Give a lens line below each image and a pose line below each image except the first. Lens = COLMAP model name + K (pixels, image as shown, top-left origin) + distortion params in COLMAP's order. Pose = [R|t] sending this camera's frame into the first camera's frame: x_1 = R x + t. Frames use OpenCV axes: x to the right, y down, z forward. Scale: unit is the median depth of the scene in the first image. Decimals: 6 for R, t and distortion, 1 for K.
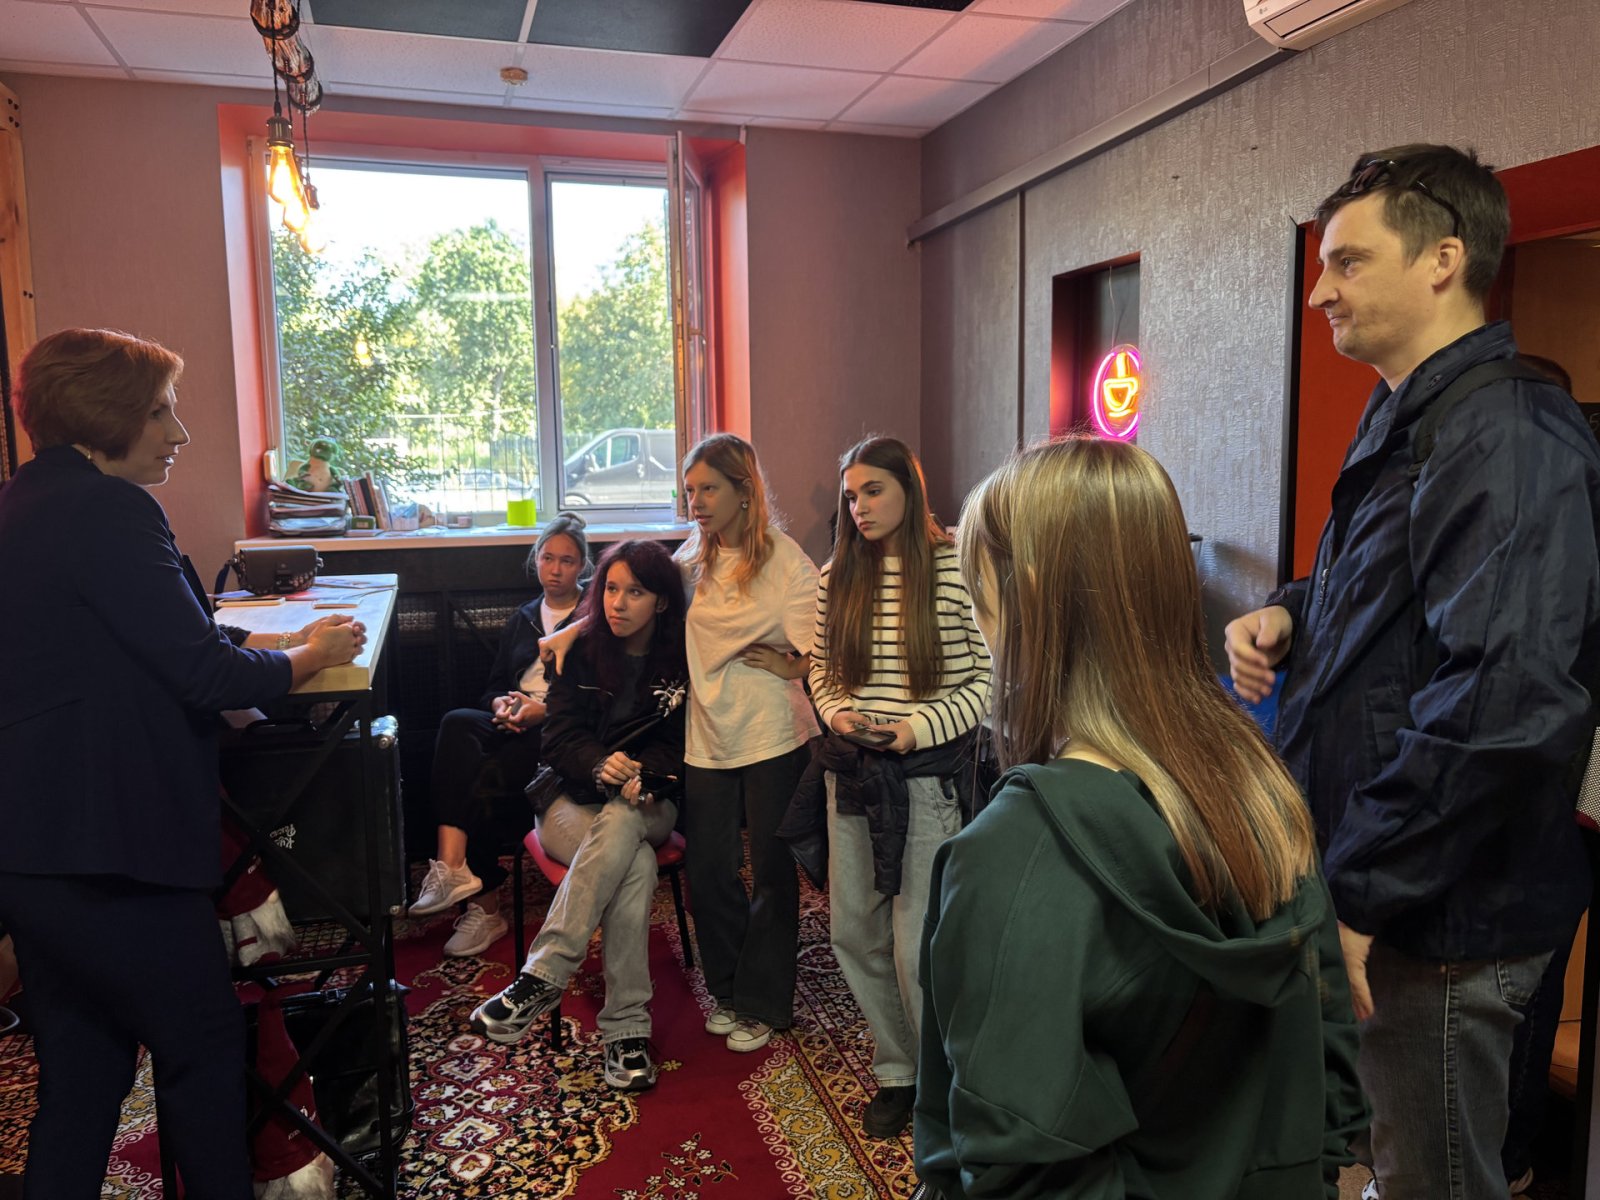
lens RADIAL K [[1216.7, 0, 799.1], [0, 1216.7, 599.1], [0, 0, 1]] dist [0.004050, -0.001572]
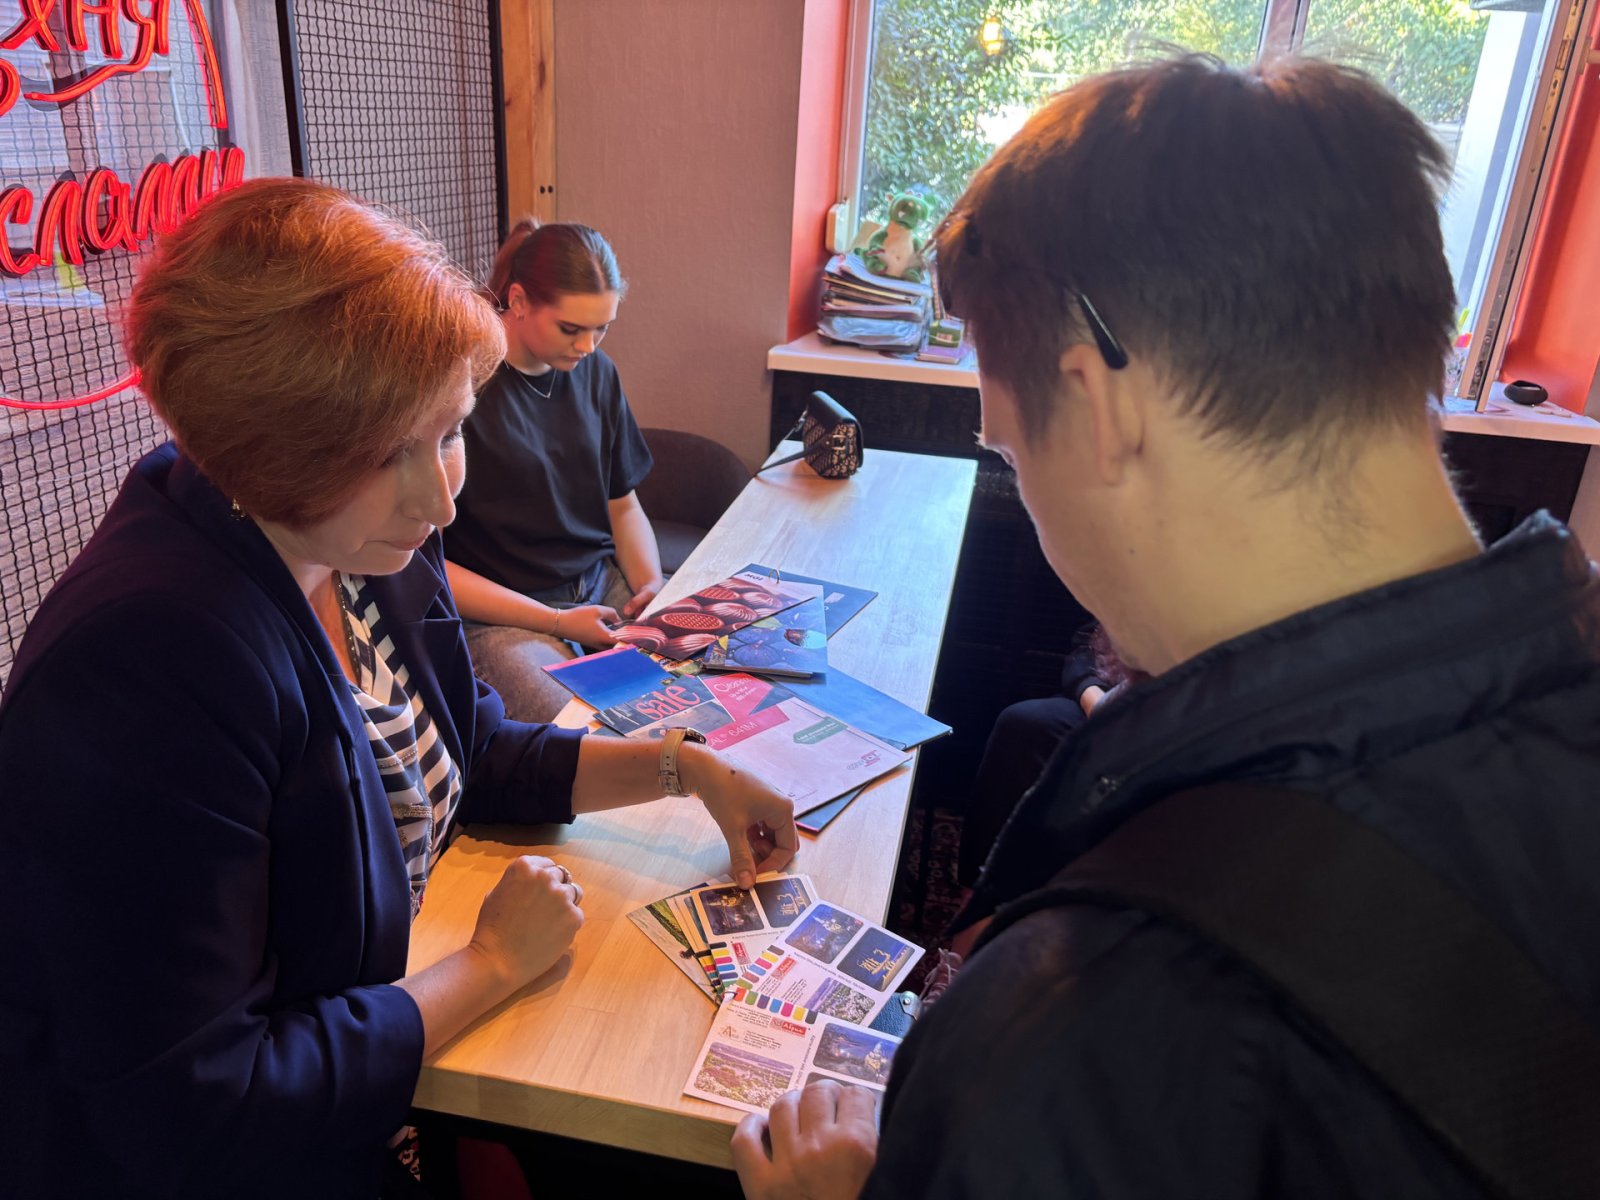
lens RADIAL K [[1216.7, 0, 800.1], [0, 1216.7, 593.6], [0, 0, 1]] dist [0.004050, -0.001572]
pose [[0.885699, 0.229859, -0.403363, -0.063662], [-0.121599, 0.953357, 0.276269, -0.050960], [0.448052, -0.195643, 0.872338, 0.176466]]
